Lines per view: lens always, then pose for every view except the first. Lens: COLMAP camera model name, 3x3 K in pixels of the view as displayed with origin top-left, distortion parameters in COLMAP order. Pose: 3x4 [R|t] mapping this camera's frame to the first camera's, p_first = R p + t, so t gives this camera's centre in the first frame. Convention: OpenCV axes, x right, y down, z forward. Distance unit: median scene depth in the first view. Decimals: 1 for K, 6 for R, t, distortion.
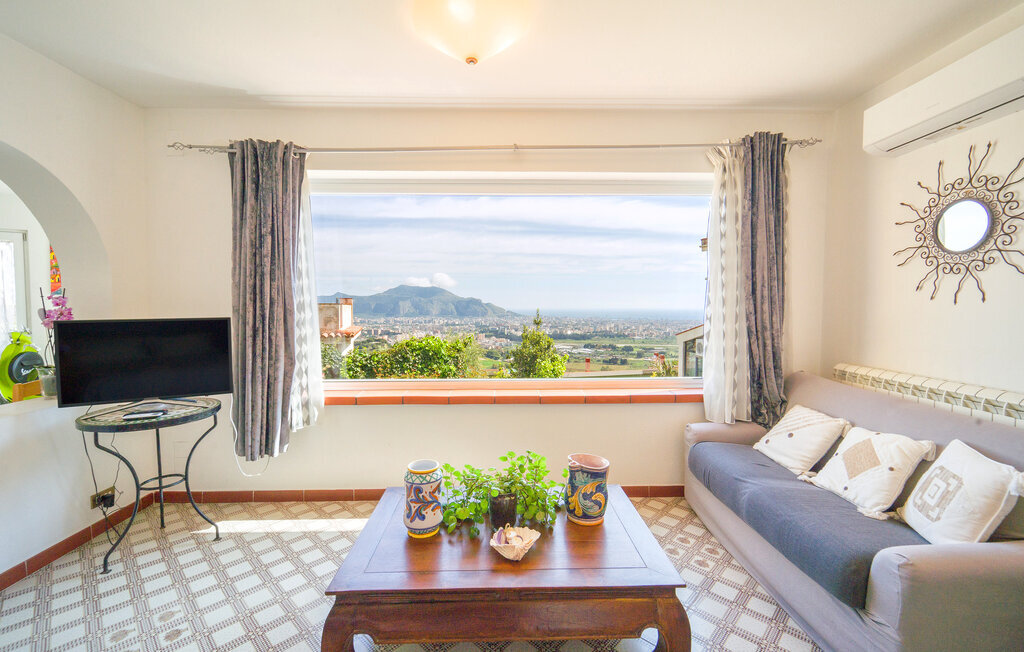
lens RADIAL K [[423.6, 0, 510.2], [0, 423.6, 313.6], [0, 0, 1]] dist [-0.001085, -0.000661]
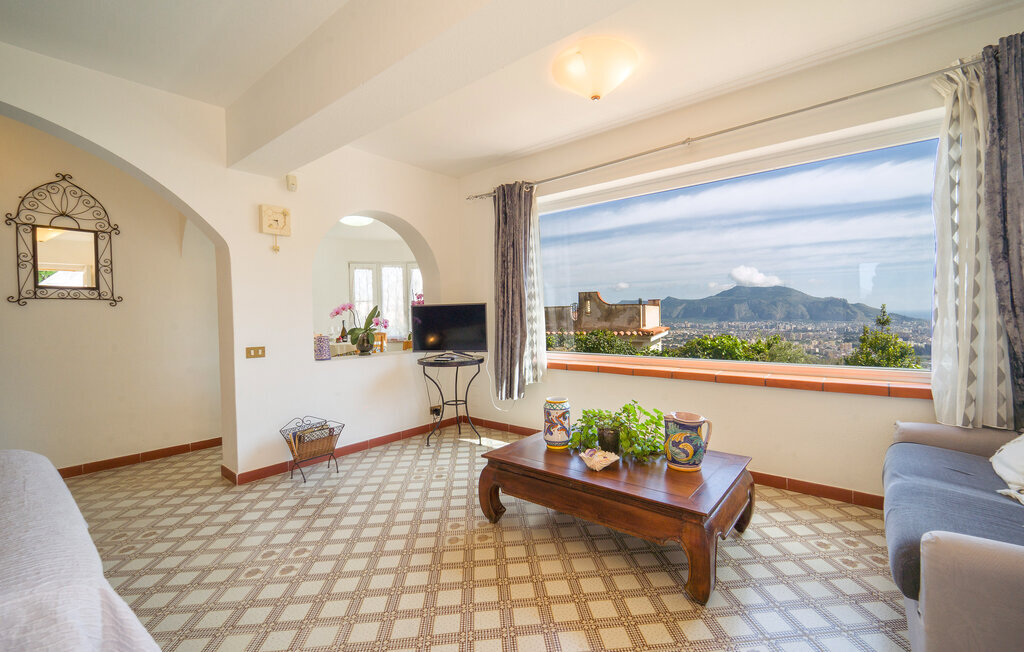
lens RADIAL K [[429.3, 0, 523.4], [0, 429.3, 308.6], [0, 0, 1]] dist [0.001097, -0.000144]
pose [[0.767446, -0.017010, -0.640887, 0.408313], [0.005093, 0.999778, -0.020436, 0.056460], [0.641093, 0.012420, 0.767363, -0.109045]]
